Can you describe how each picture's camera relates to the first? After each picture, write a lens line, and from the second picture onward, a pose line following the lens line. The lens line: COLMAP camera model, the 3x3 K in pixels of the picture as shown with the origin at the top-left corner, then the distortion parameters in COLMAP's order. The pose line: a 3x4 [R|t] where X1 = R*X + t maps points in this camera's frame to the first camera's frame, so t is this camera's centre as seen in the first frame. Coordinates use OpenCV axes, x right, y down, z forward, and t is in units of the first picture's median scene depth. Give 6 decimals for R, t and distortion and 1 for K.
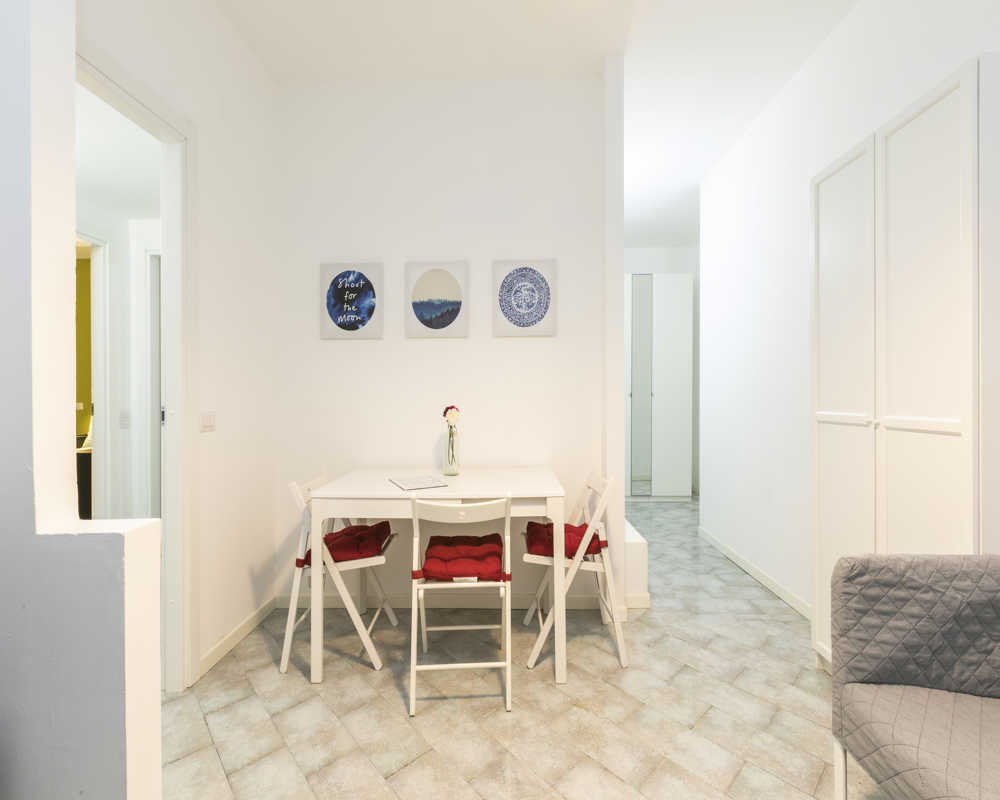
lens RADIAL K [[438.6, 0, 502.9], [0, 438.6, 397.9], [0, 0, 1]] dist [-0.000391, 0.000070]
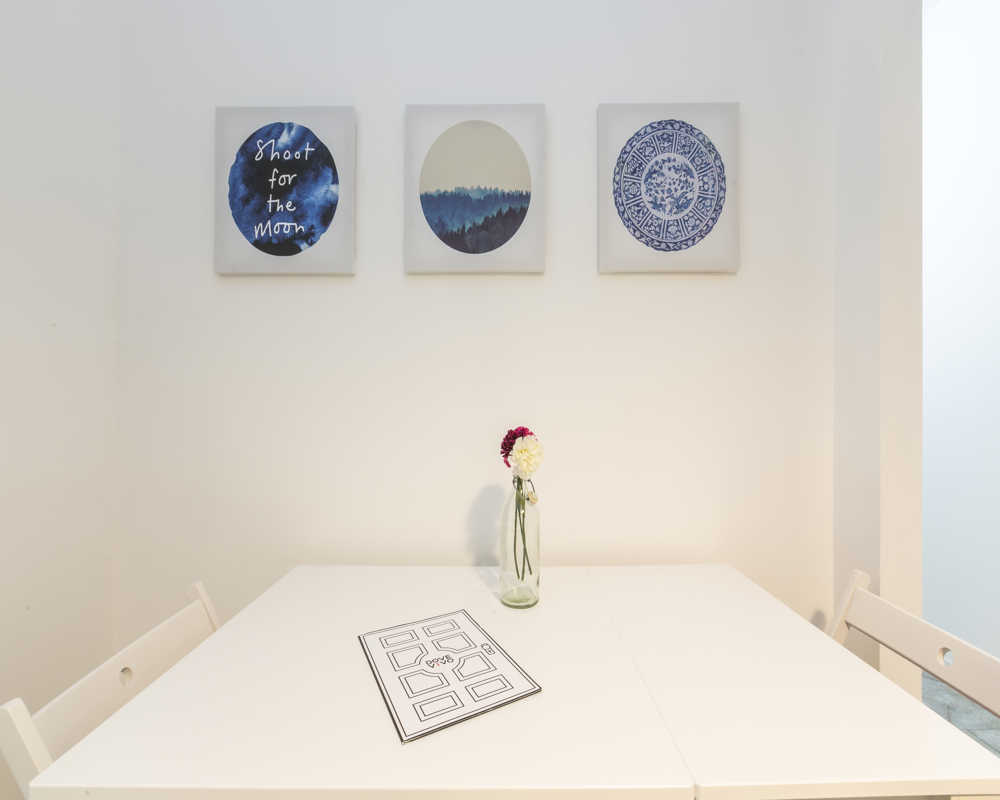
lens RADIAL K [[438.6, 0, 502.9], [0, 438.6, 397.9], [0, 0, 1]] dist [-0.000391, 0.000070]
pose [[0.999744, 0.005158, 0.022053, -0.131255], [-0.005128, 0.999986, -0.001427, -0.008663], [-0.022060, 0.001313, 0.999756, 0.549187]]
